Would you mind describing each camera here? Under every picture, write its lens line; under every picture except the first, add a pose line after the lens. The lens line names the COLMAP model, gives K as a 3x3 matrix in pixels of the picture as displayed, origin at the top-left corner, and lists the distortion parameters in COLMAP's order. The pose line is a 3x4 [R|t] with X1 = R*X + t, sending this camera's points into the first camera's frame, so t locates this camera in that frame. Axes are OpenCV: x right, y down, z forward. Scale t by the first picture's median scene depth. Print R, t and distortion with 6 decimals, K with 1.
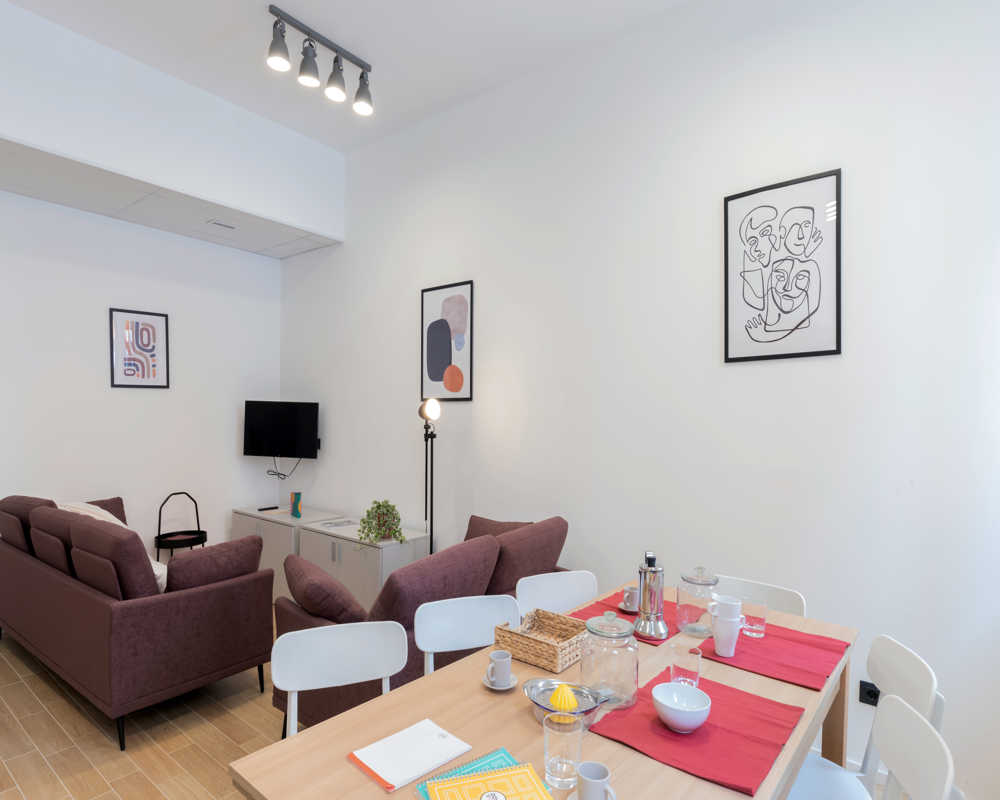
lens RADIAL K [[589.4, 0, 500.9], [0, 589.4, 439.4], [0, 0, 1]] dist [-0.004403, -0.001589]
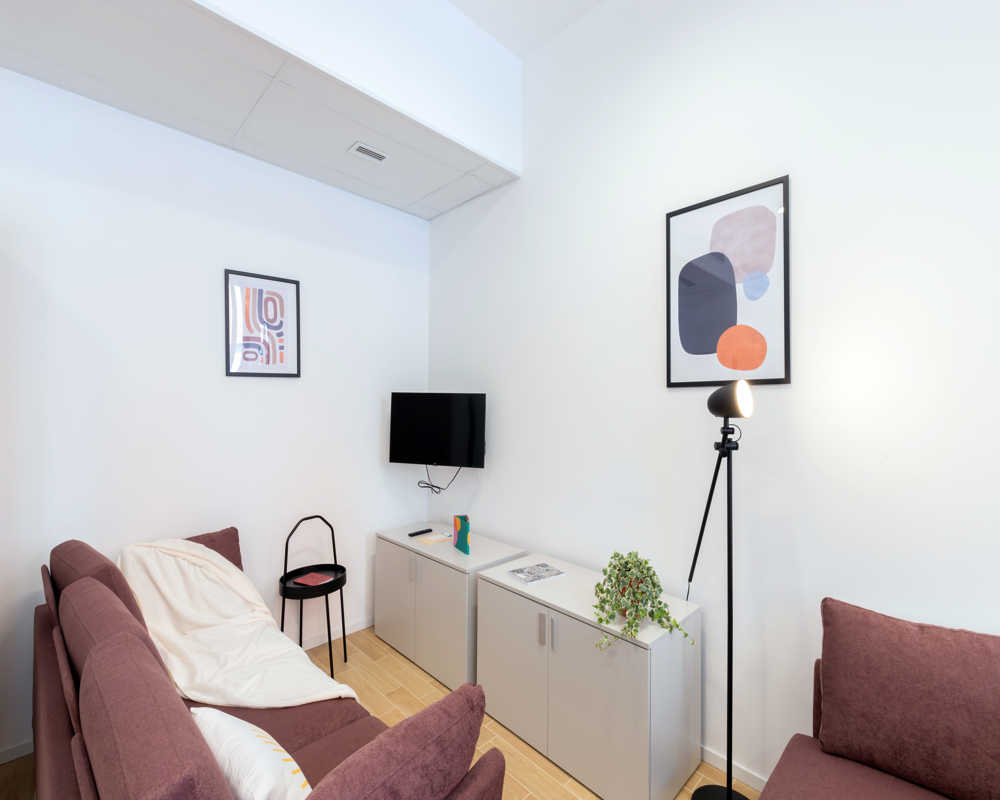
lens RADIAL K [[453.0, 0, 476.8], [0, 453.0, 404.4], [0, 0, 1]] dist [0.000494, -0.000051]
pose [[0.988538, -0.013764, -0.150347, -0.257864], [0.007654, 0.999124, -0.041147, -0.026570], [0.150781, 0.039524, 0.987777, 0.470727]]
